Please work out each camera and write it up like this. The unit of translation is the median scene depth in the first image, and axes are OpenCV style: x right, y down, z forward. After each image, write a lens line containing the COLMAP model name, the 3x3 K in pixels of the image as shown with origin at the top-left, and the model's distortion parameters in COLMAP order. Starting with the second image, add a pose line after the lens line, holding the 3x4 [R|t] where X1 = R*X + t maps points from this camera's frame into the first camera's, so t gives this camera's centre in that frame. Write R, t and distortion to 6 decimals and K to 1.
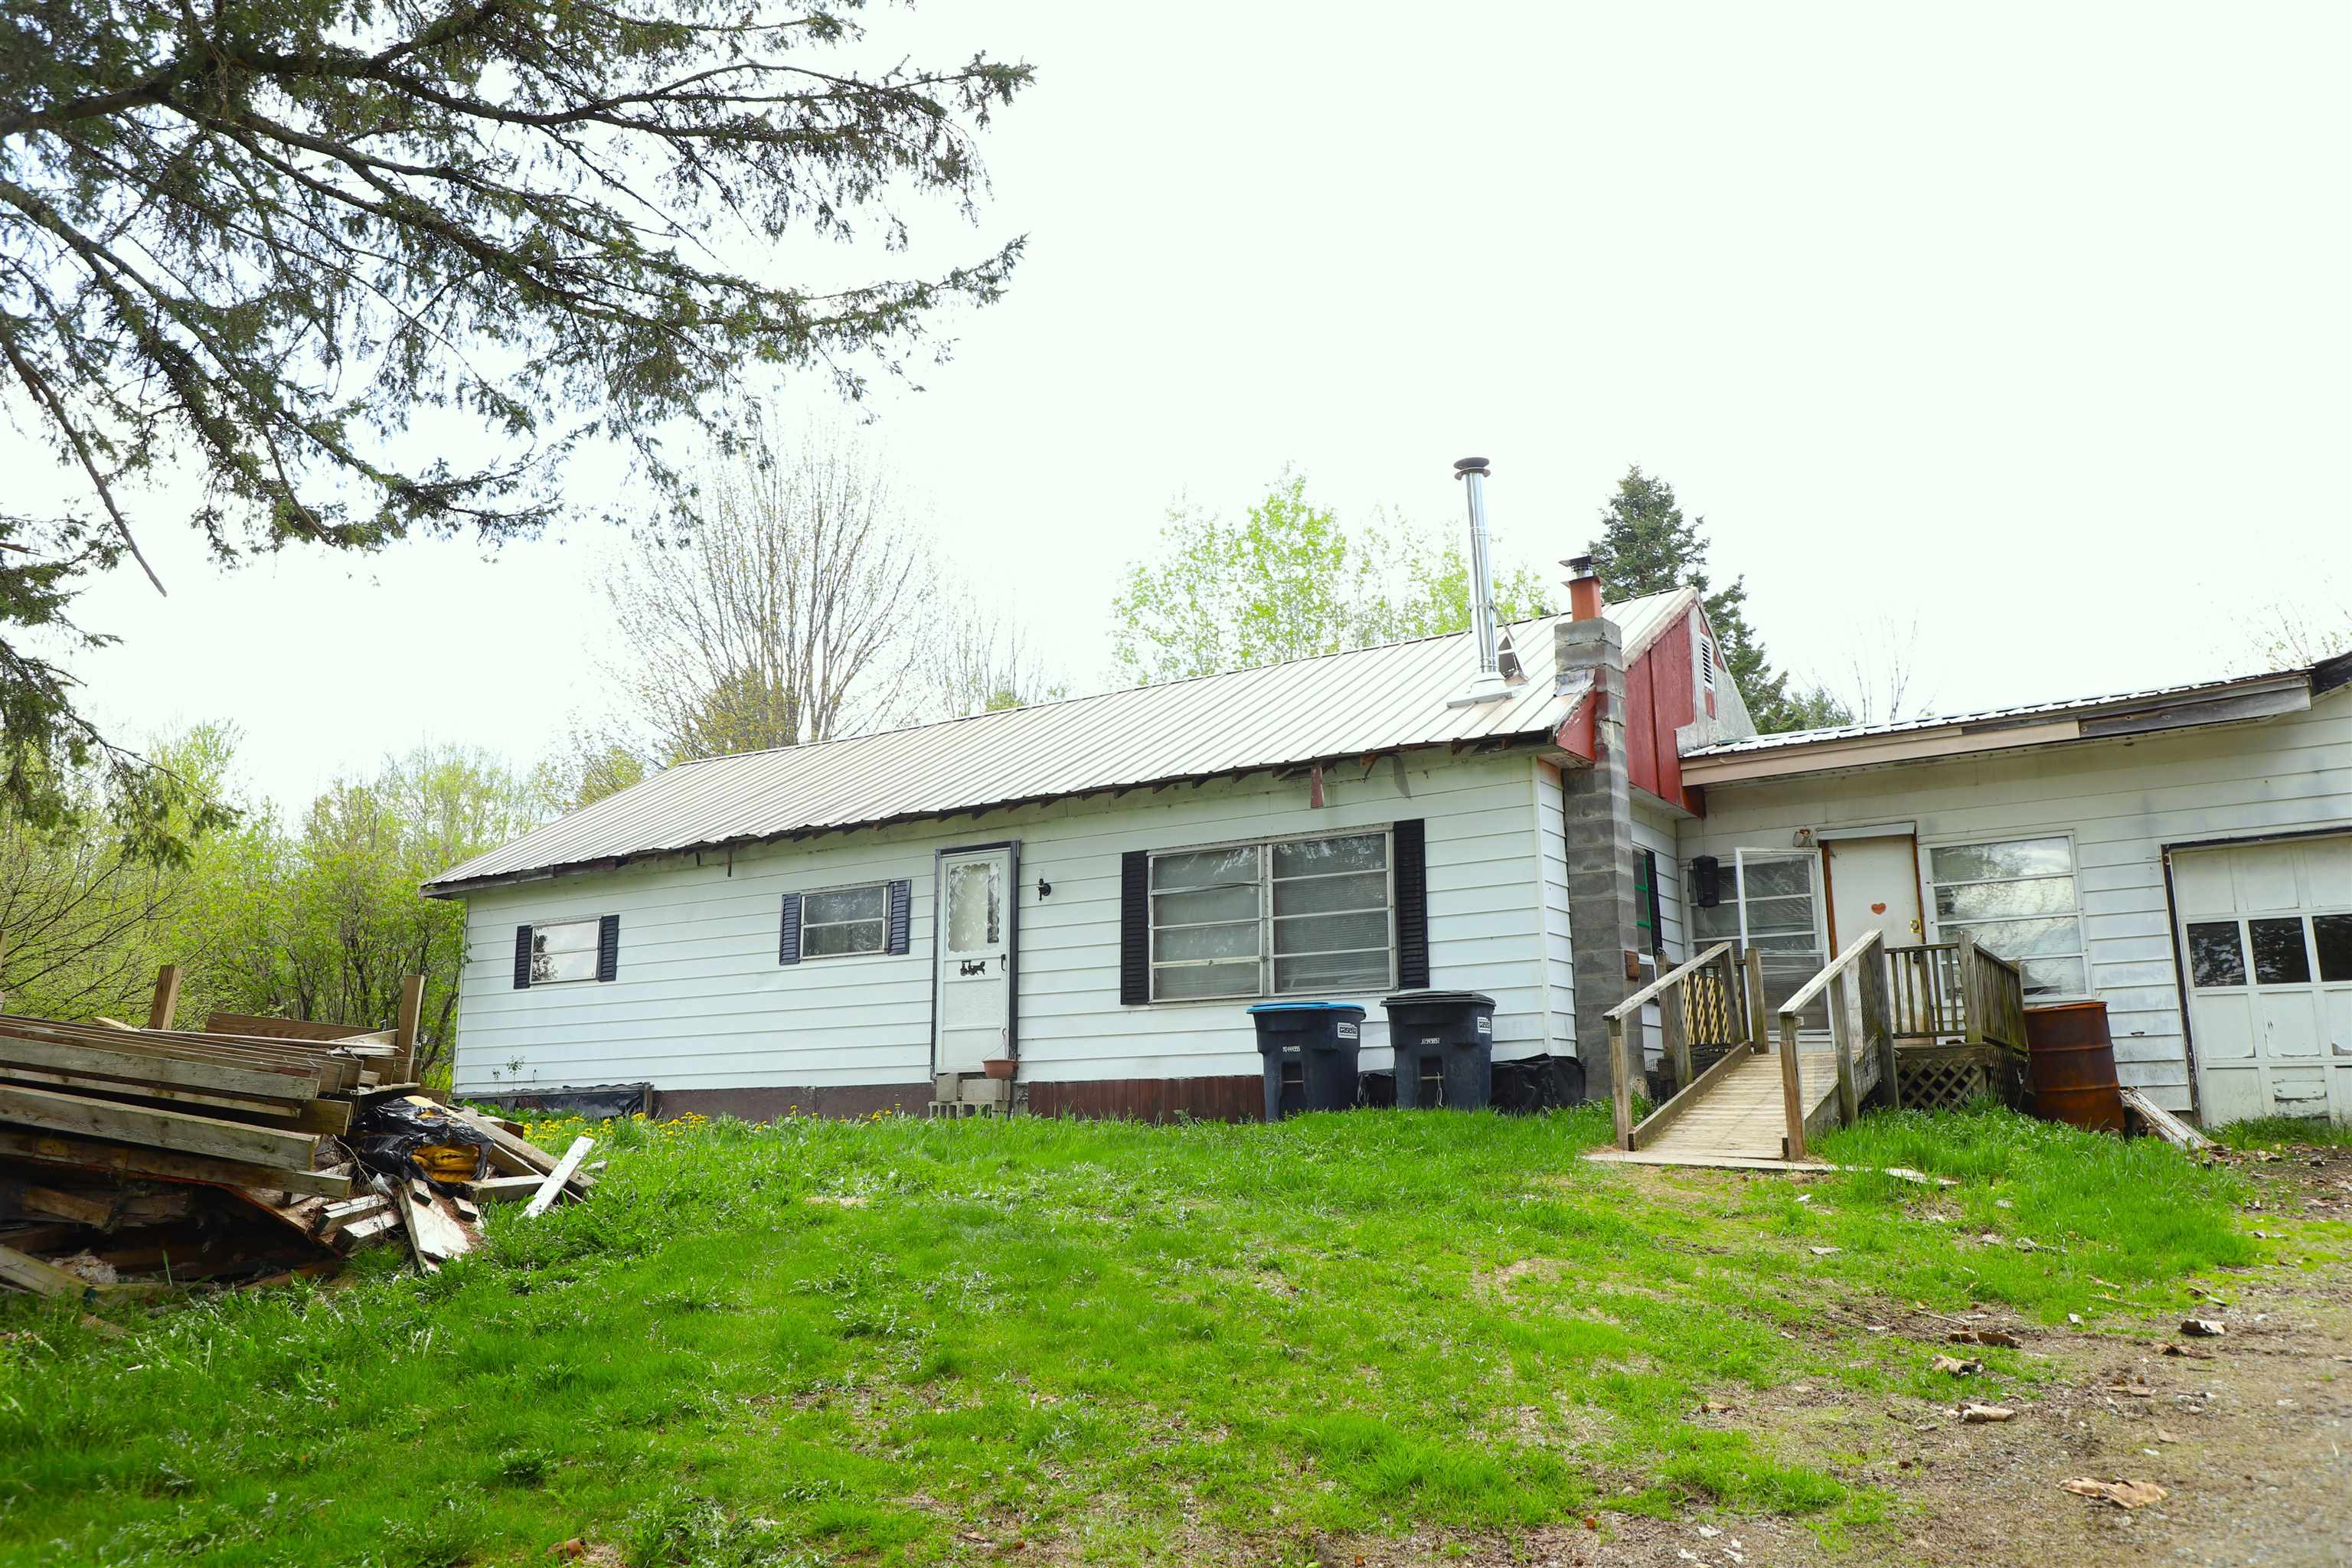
lens RADIAL K [[1780.3, 0, 1177.5], [0, 1780.3, 710.9], [0, 0, 1]] dist [-0.059911, 0.057350]
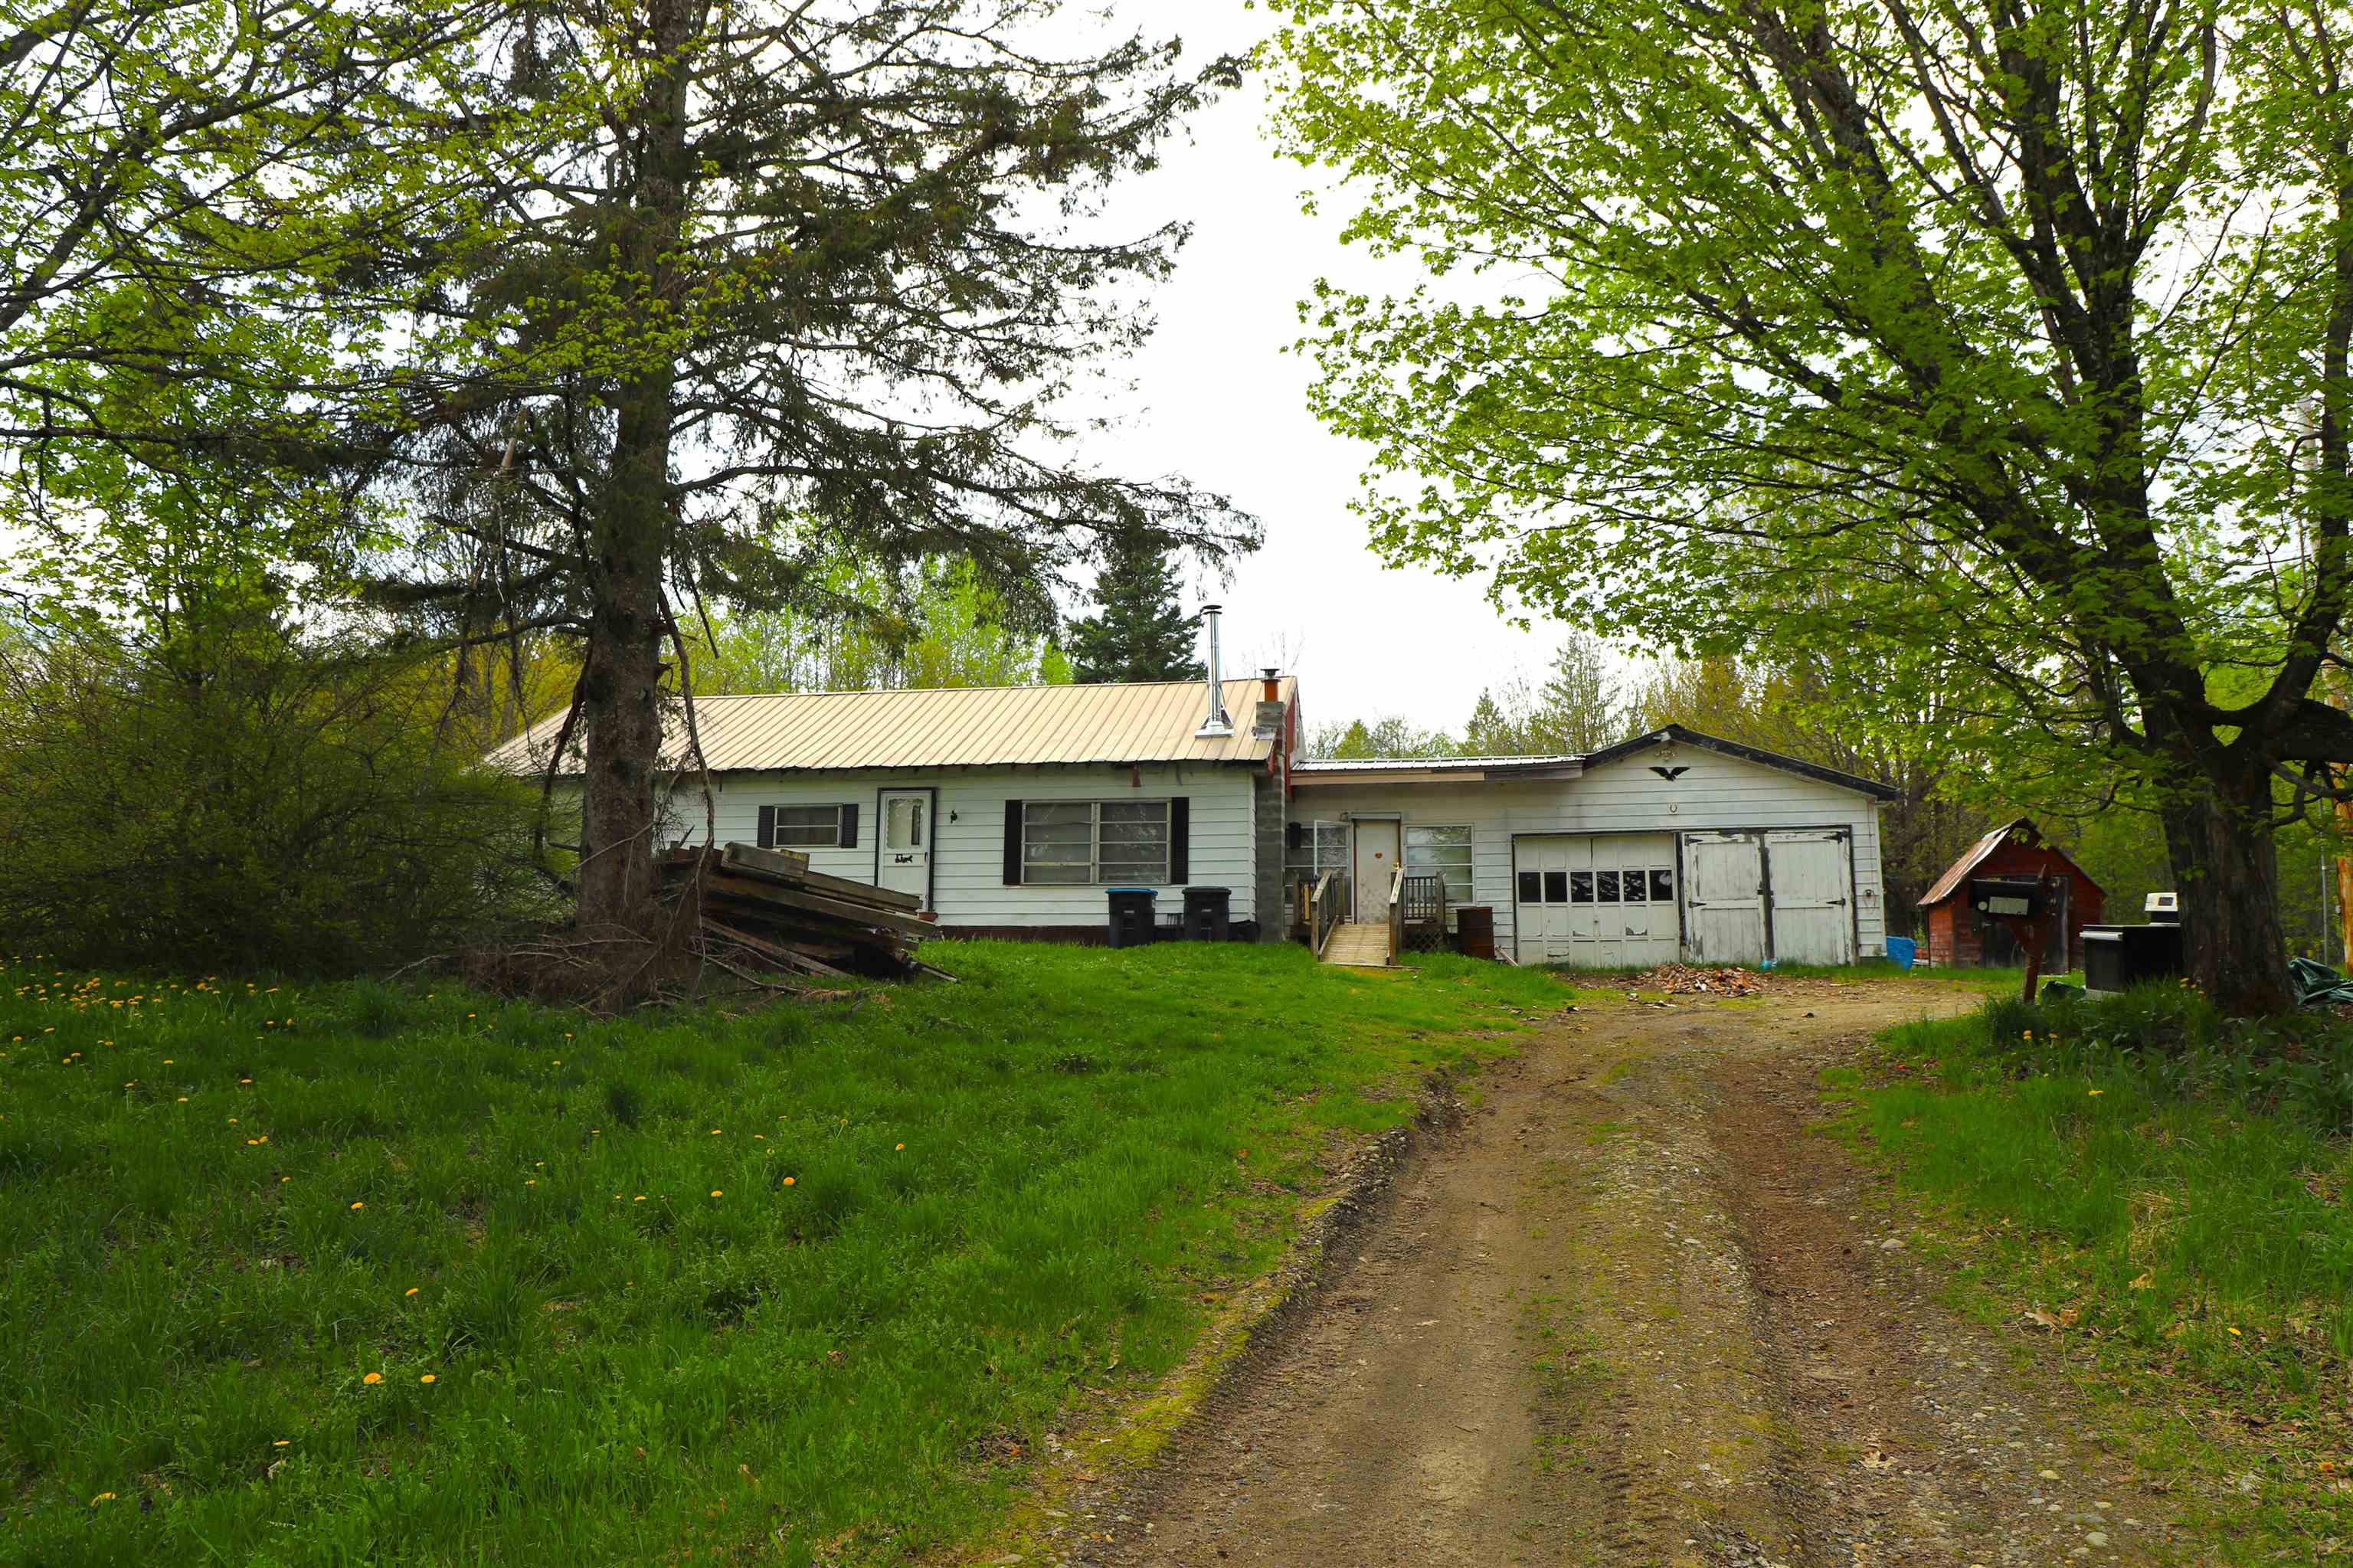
lens RADIAL K [[1629.6, 0, 1172.9], [0, 1629.6, 770.9], [0, 0, 1]] dist [-0.072107, 0.041934]
pose [[0.916068, 0.074935, 0.393959, -0.561153], [-0.110069, 0.991641, 0.067323, -0.082605], [-0.385622, -0.105036, 0.916659, -0.593804]]
